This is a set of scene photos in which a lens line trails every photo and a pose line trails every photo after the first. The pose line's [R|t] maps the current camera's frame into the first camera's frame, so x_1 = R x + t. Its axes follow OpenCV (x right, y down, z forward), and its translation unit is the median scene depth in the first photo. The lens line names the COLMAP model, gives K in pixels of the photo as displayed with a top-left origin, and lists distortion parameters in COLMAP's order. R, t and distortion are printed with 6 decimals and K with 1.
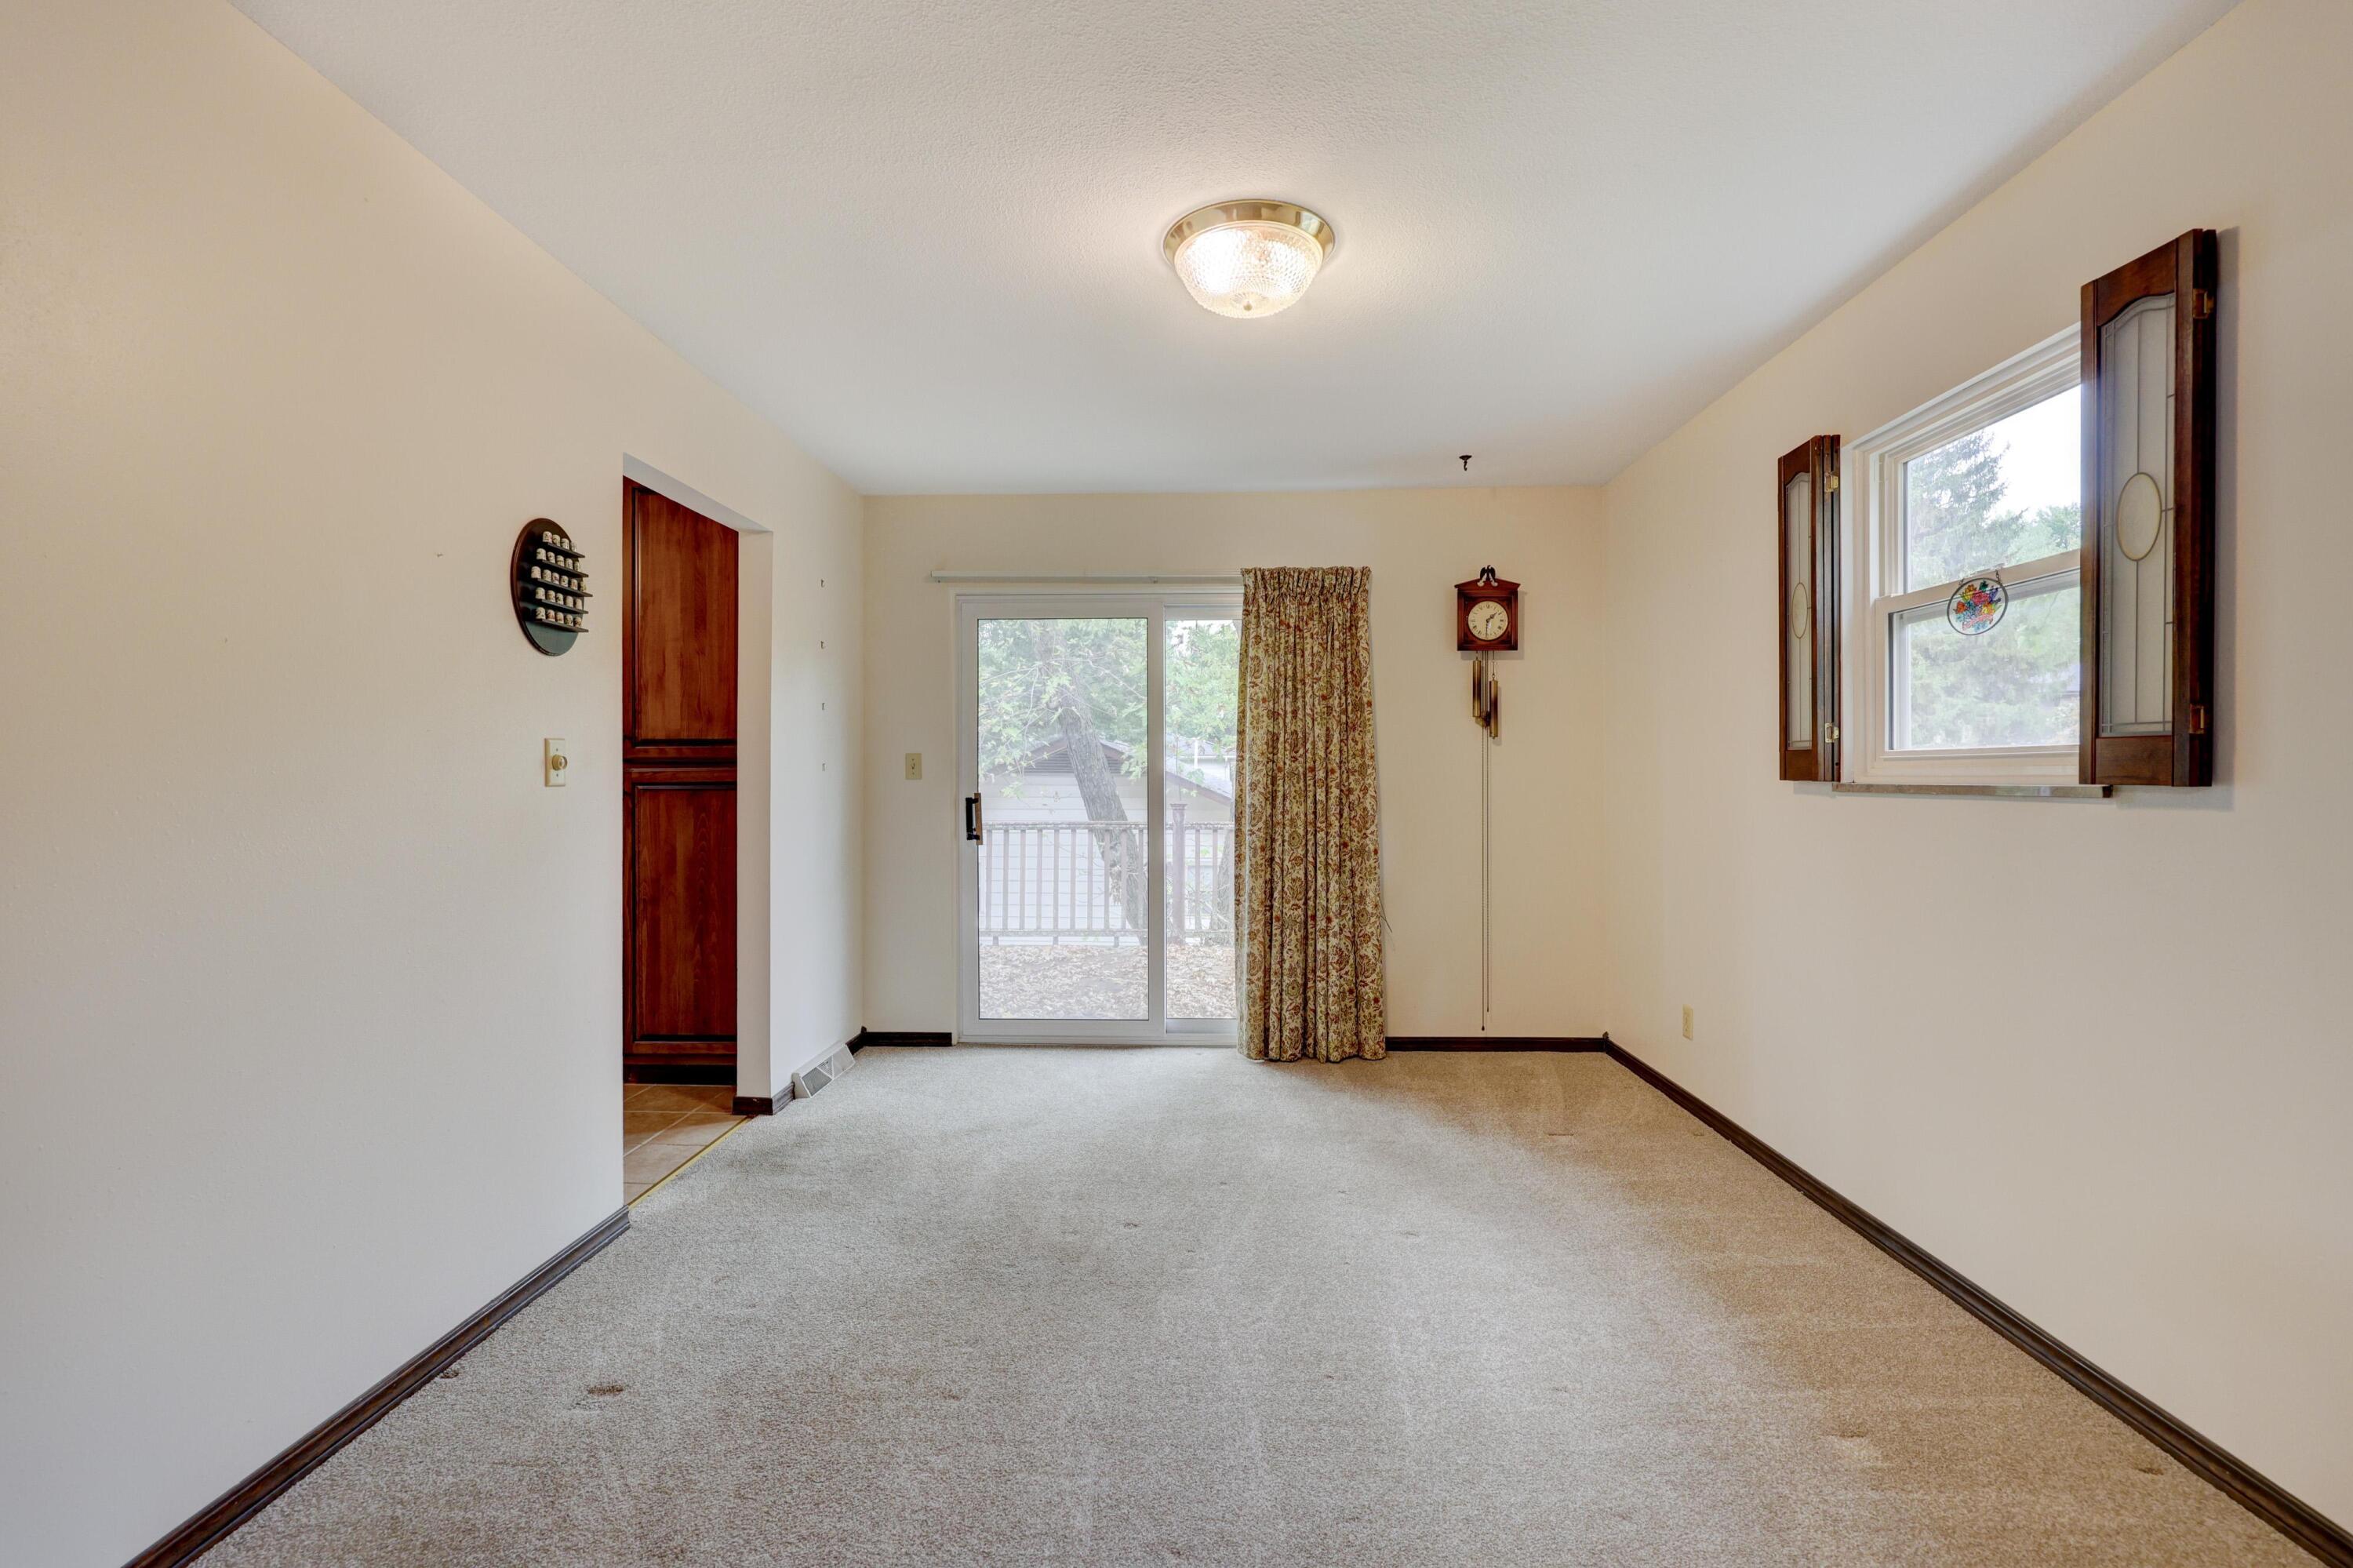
lens RADIAL K [[1016.1, 0, 1176.5], [0, 1016.1, 784.0], [0, 0, 1]] dist [0.000041, -0.000022]
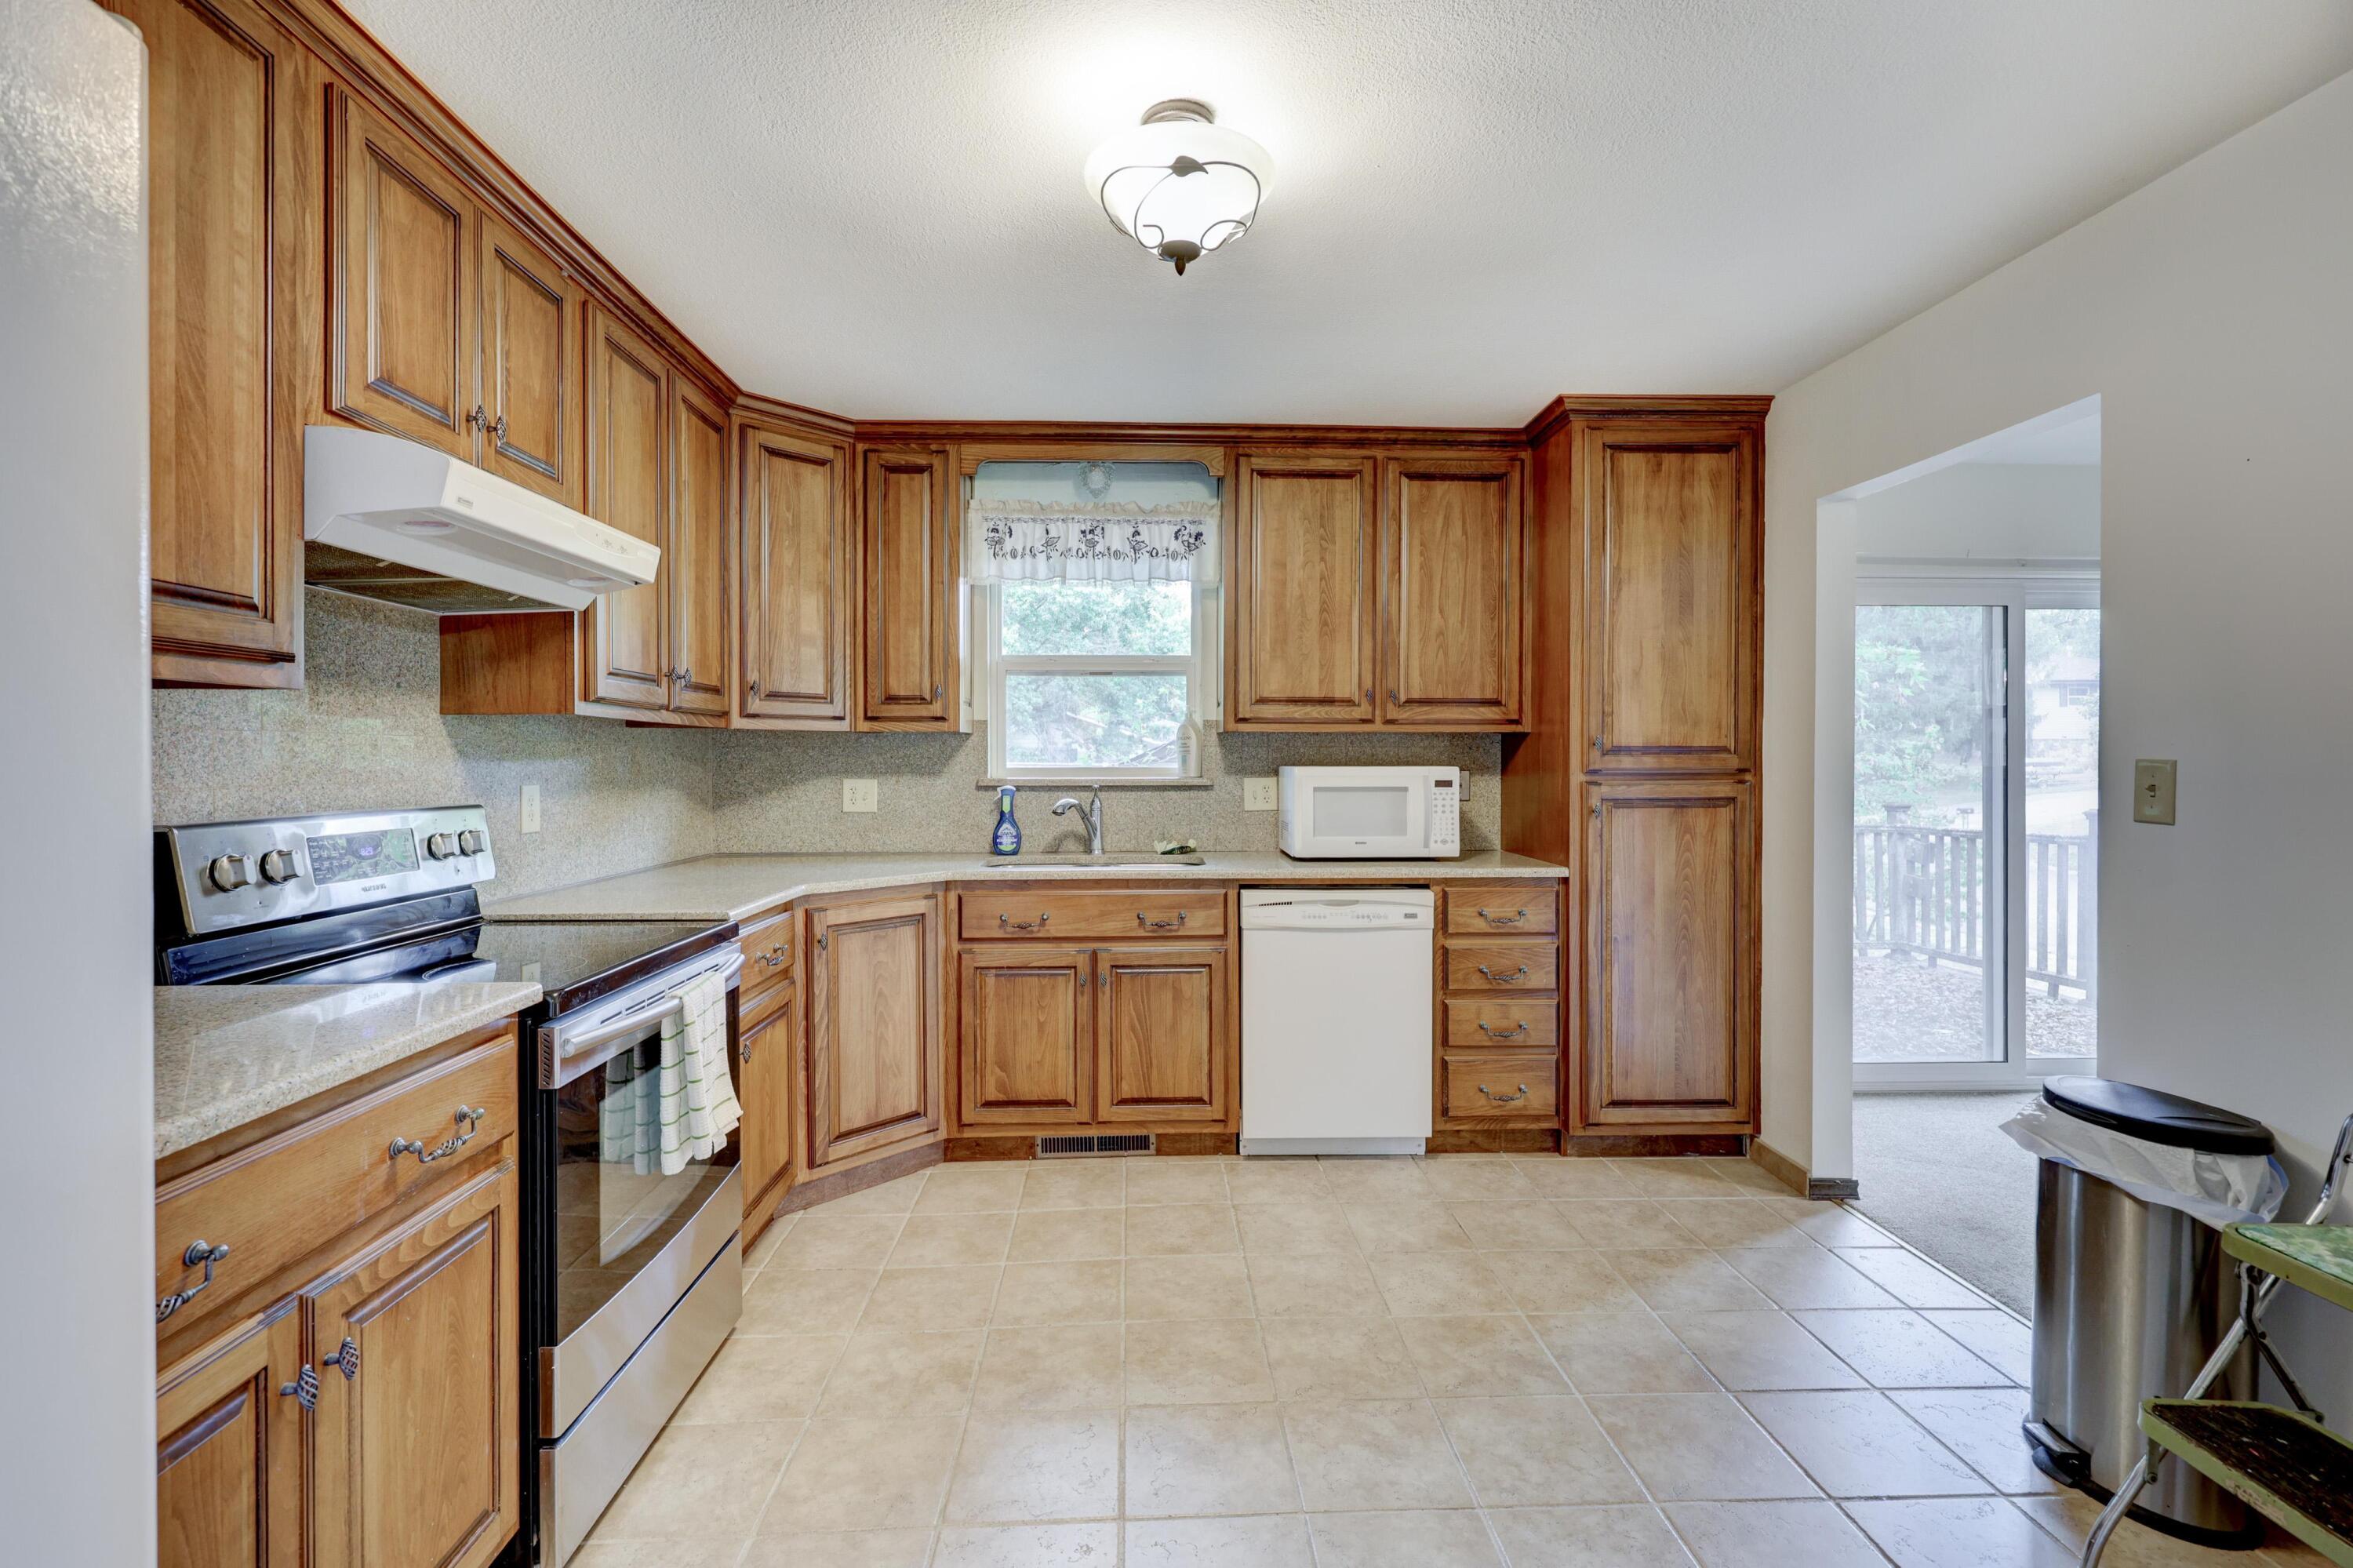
lens RADIAL K [[1042.6, 0, 1168.3], [0, 1042.6, 766.9], [0, 0, 1]] dist [-0.001089, -0.000155]
pose [[0.997680, 0.001521, 0.068055, -0.950900], [-0.001437, 0.999998, -0.001279, -0.025424], [-0.068057, 0.001178, 0.997681, 0.173131]]
